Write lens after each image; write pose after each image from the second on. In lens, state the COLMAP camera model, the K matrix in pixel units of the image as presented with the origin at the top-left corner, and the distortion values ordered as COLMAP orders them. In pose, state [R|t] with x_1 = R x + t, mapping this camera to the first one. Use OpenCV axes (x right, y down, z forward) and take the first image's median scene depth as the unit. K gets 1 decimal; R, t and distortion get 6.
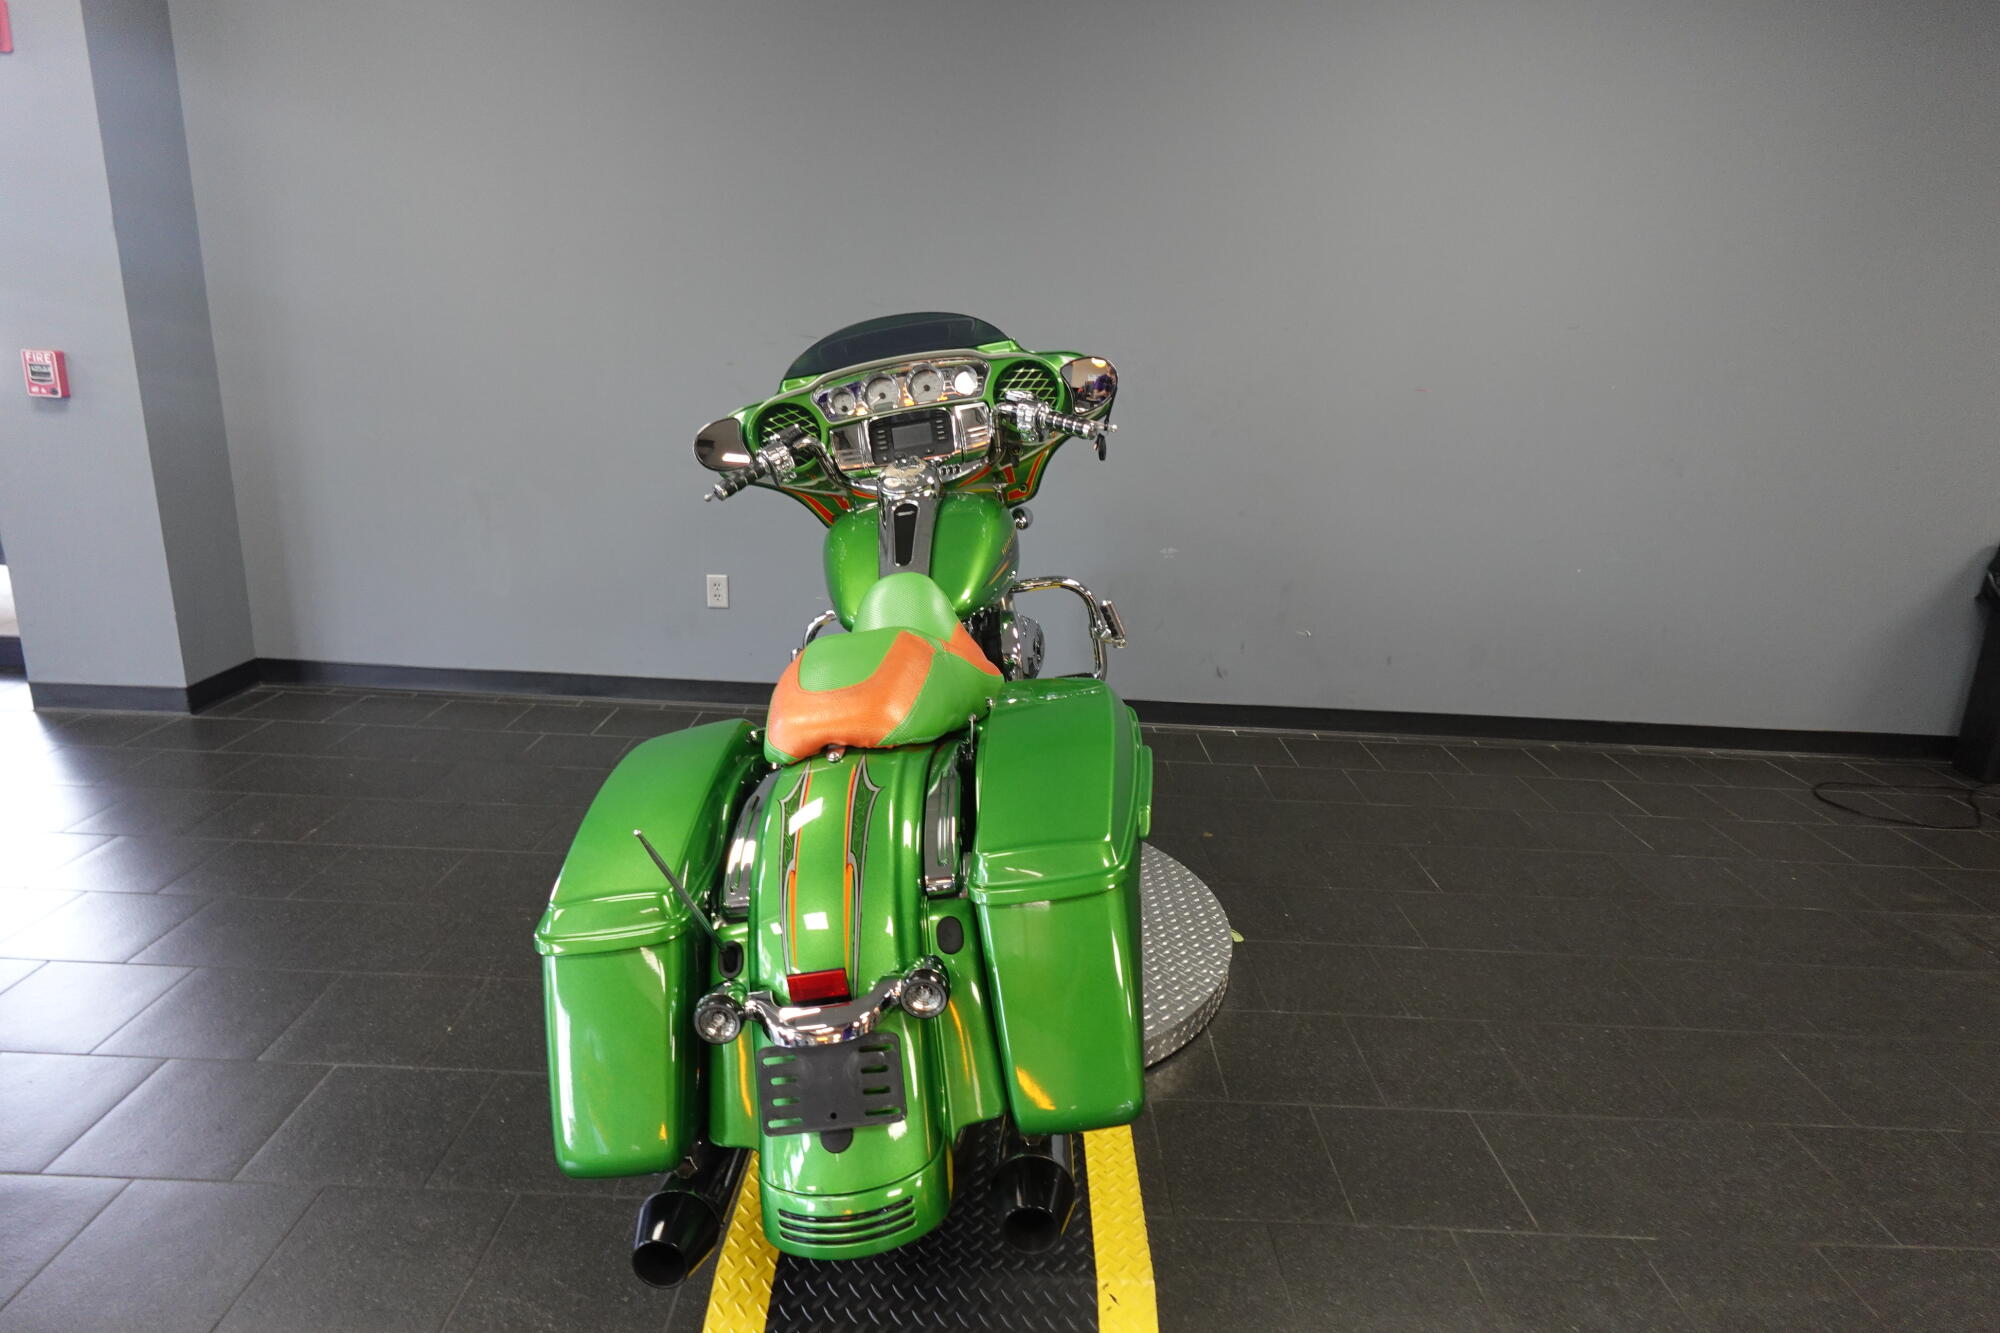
lens RADIAL K [[1140.8, 0, 1000.0], [0, 1140.8, 666.5], [0, 0, 1]] dist [0.000567, -0.000998]
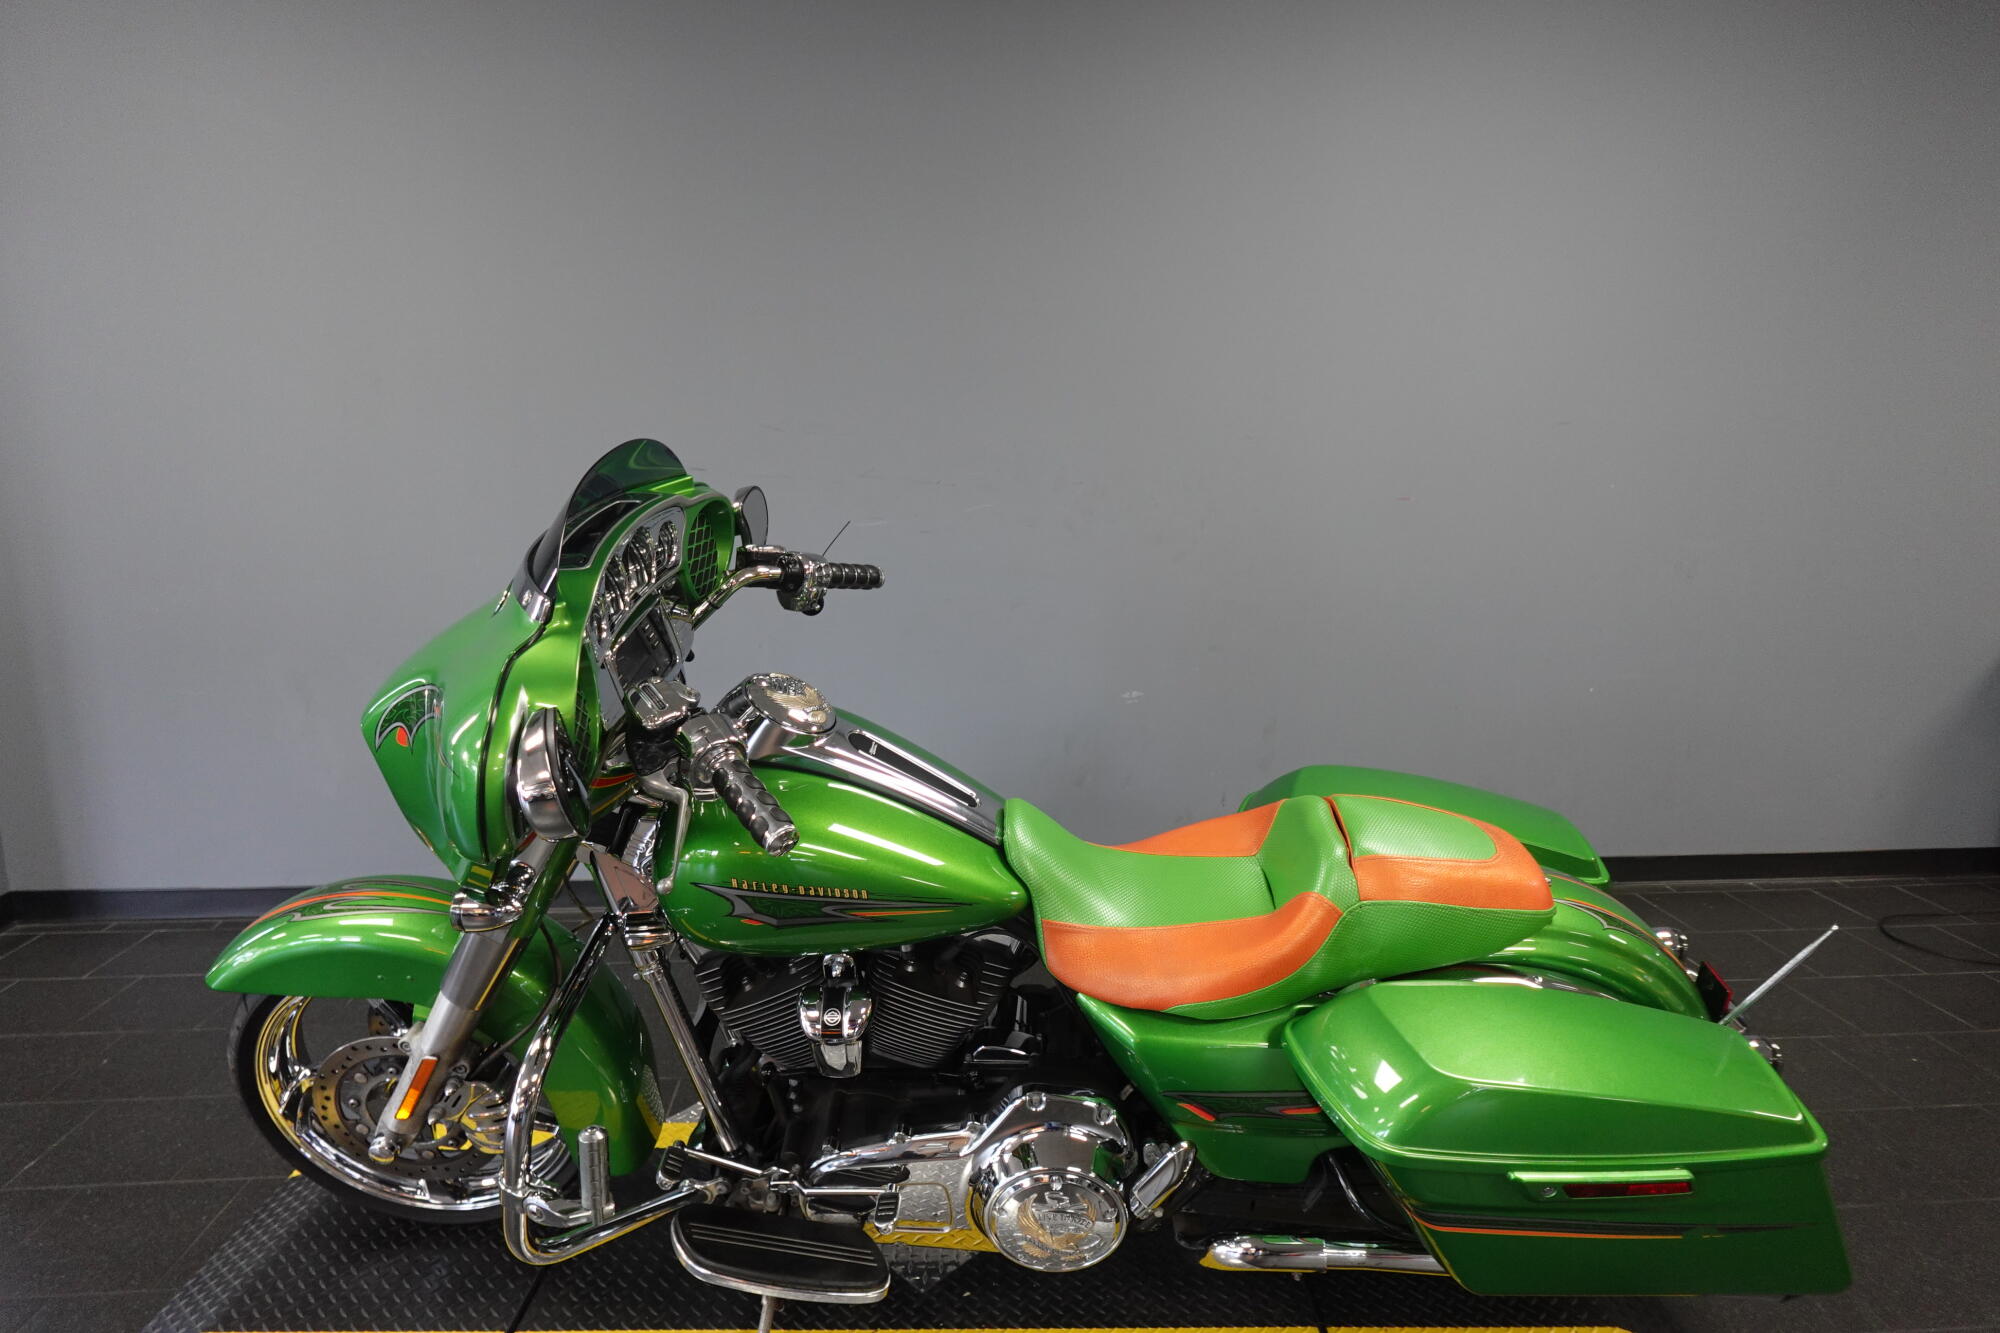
lens RADIAL K [[1139.9, 0, 1000.0], [0, 1139.9, 666.5], [0, 0, 1]] dist [0.003525, -0.004176]
pose [[0.995957, -0.055040, 0.070990, -0.014628], [0.060815, 0.994780, -0.081935, -0.079685], [-0.066110, 0.085921, 0.994106, 0.208679]]
